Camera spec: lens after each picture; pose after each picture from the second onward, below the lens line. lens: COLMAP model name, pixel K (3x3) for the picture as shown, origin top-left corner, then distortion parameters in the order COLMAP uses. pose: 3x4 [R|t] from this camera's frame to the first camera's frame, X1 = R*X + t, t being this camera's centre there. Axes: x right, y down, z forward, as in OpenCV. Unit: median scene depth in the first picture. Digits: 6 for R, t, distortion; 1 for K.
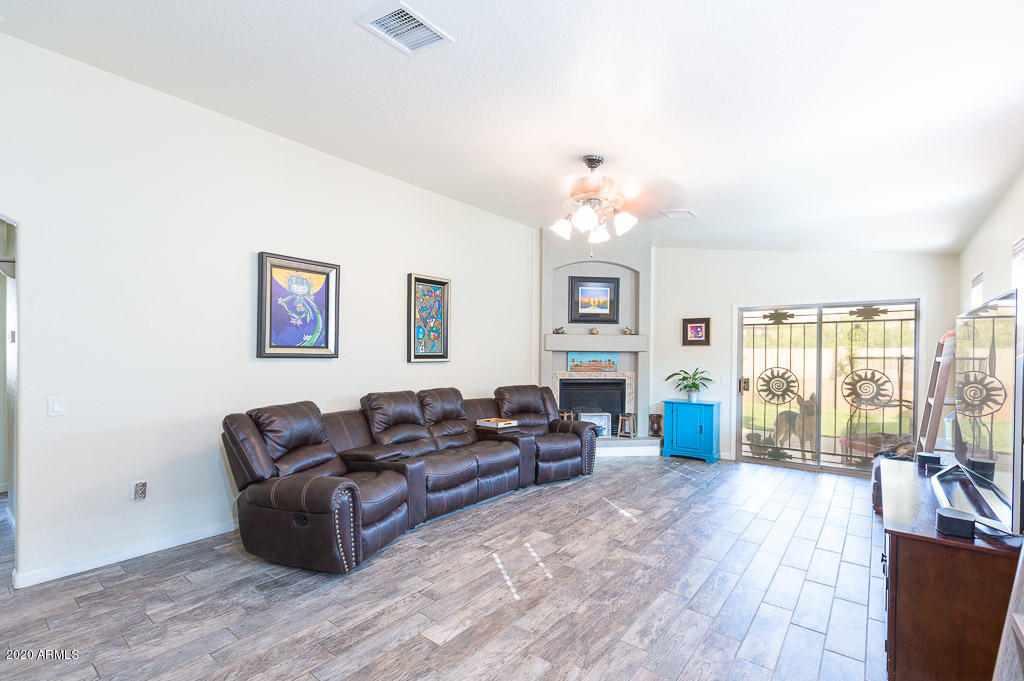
lens RADIAL K [[460.7, 0, 515.3], [0, 460.7, 360.9], [0, 0, 1]] dist [0.002047, -0.001377]
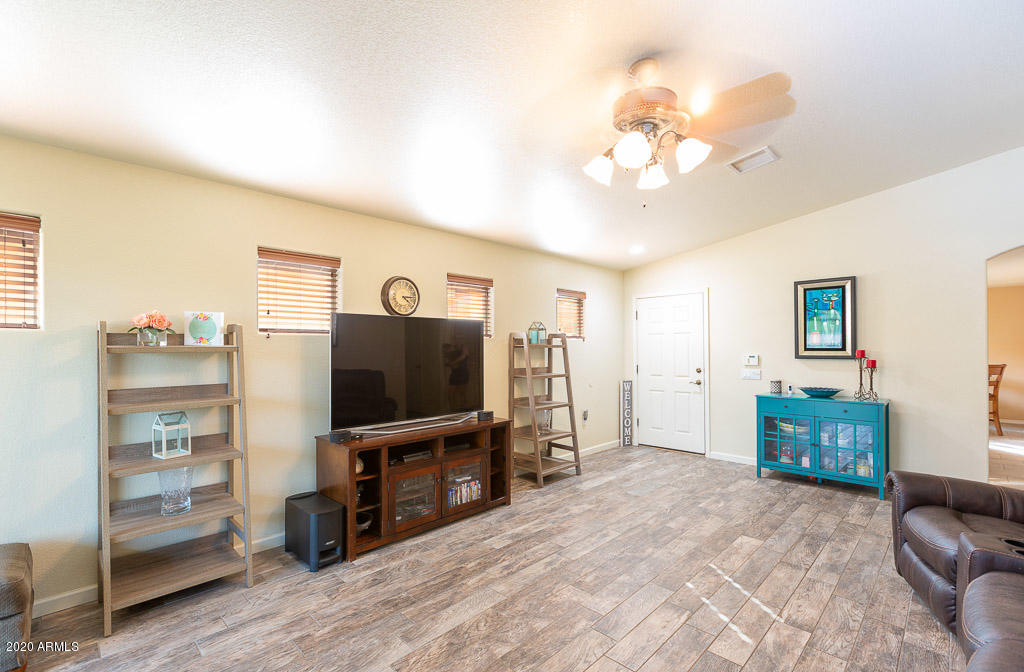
lens RADIAL K [[460.7, 0, 503.5], [0, 460.7, 344.8], [0, 0, 1]] dist [0.002047, -0.001377]
pose [[-0.992413, -0.005725, 0.122816, 0.198425], [-0.003698, 0.999853, 0.016726, -0.018599], [-0.122893, 0.016145, -0.992289, 1.169340]]
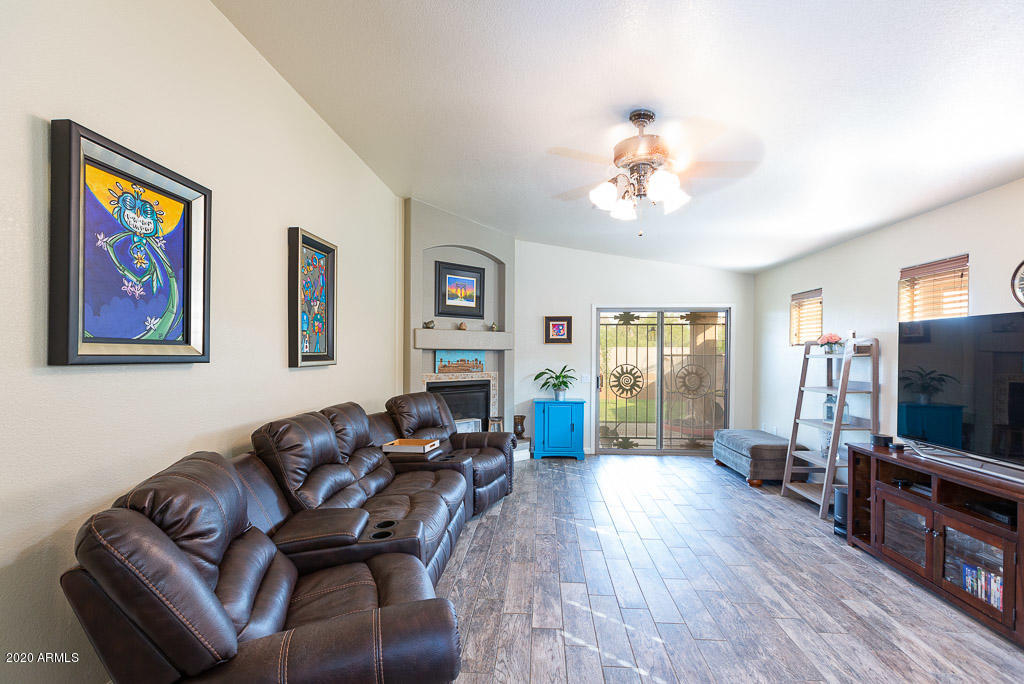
lens RADIAL K [[460.7, 0, 508.9], [0, 460.7, 360.2], [0, 0, 1]] dist [0.002047, -0.001377]
pose [[0.831109, -0.012562, 0.555967, -0.331219], [0.010506, 0.999921, 0.006888, -0.007462], [-0.556010, 0.000116, 0.831176, 0.301467]]
